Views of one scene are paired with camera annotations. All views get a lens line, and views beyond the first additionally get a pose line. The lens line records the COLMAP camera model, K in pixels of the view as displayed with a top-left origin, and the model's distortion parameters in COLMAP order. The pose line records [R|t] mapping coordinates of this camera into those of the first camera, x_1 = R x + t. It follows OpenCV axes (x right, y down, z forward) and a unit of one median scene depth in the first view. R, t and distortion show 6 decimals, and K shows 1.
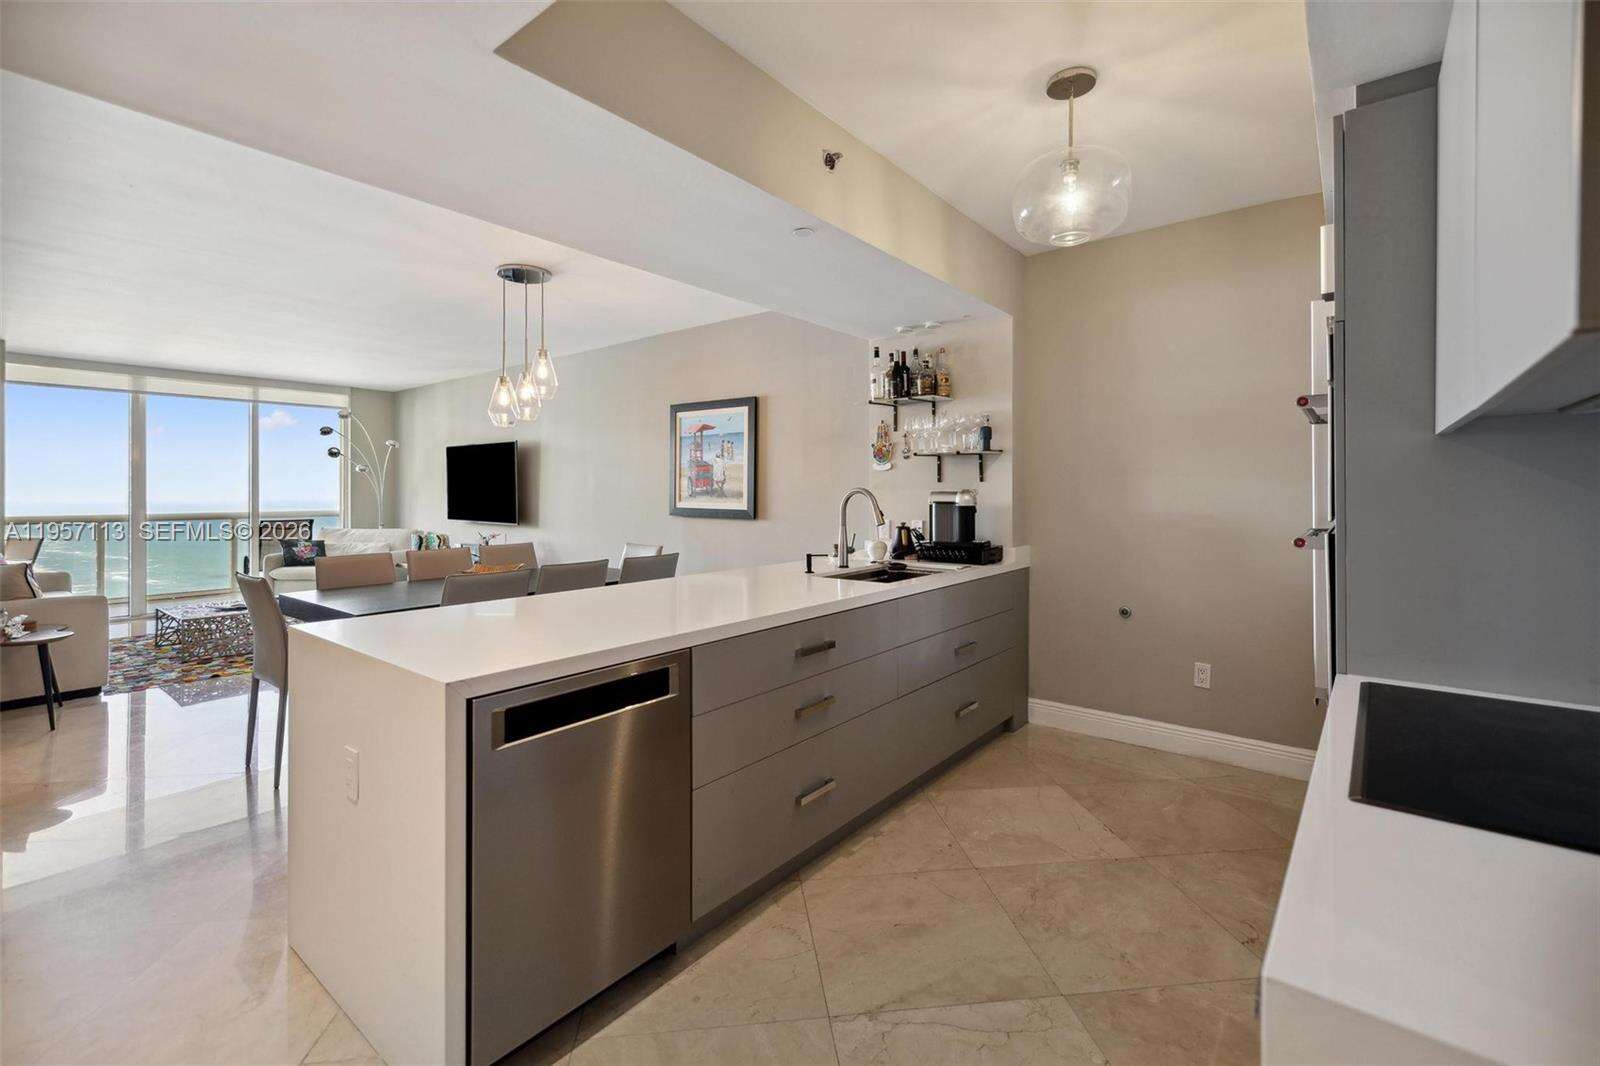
lens RADIAL K [[696.7, 0, 798.4], [0, 696.7, 492.0], [0, 0, 1]] dist [0.000100, -0.000146]
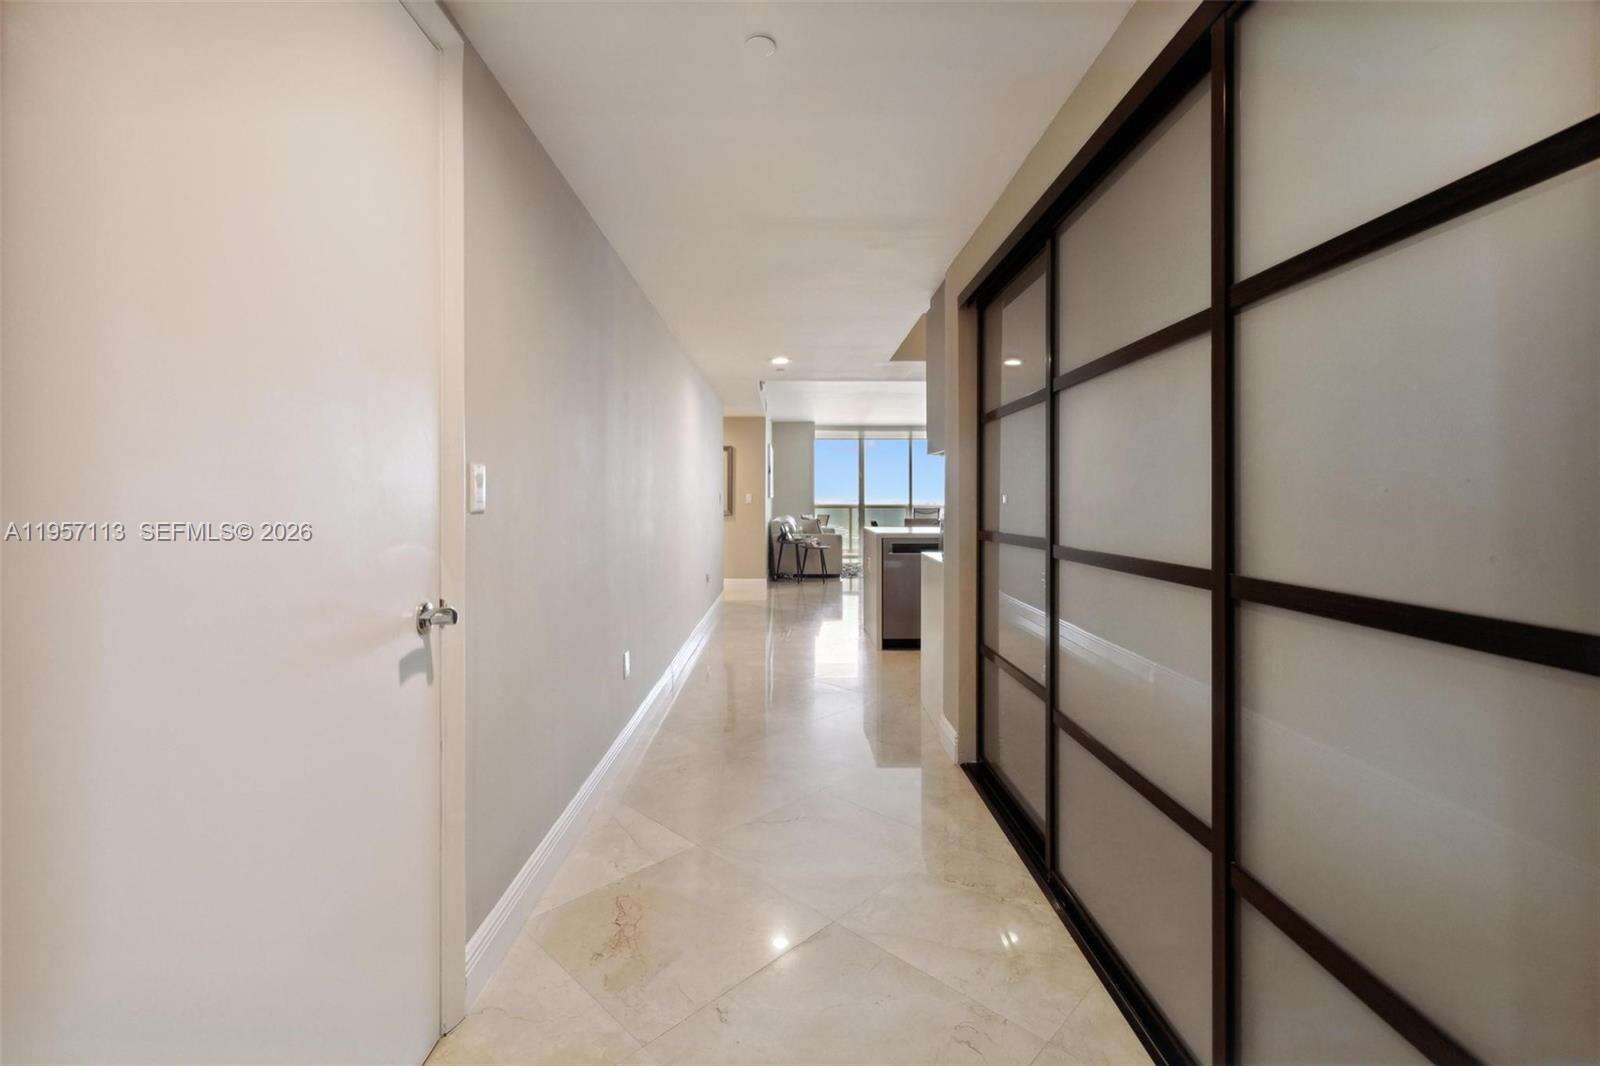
lens RADIAL K [[691.4, 0, 796.4], [0, 691.4, 500.6], [0, 0, 1]] dist [0.001026, 0.000160]
pose [[0.628539, 0.001518, -0.777777, 0.569930], [0.002187, 0.999991, 0.003719, 0.023969], [0.777775, -0.004038, 0.628530, -0.455273]]
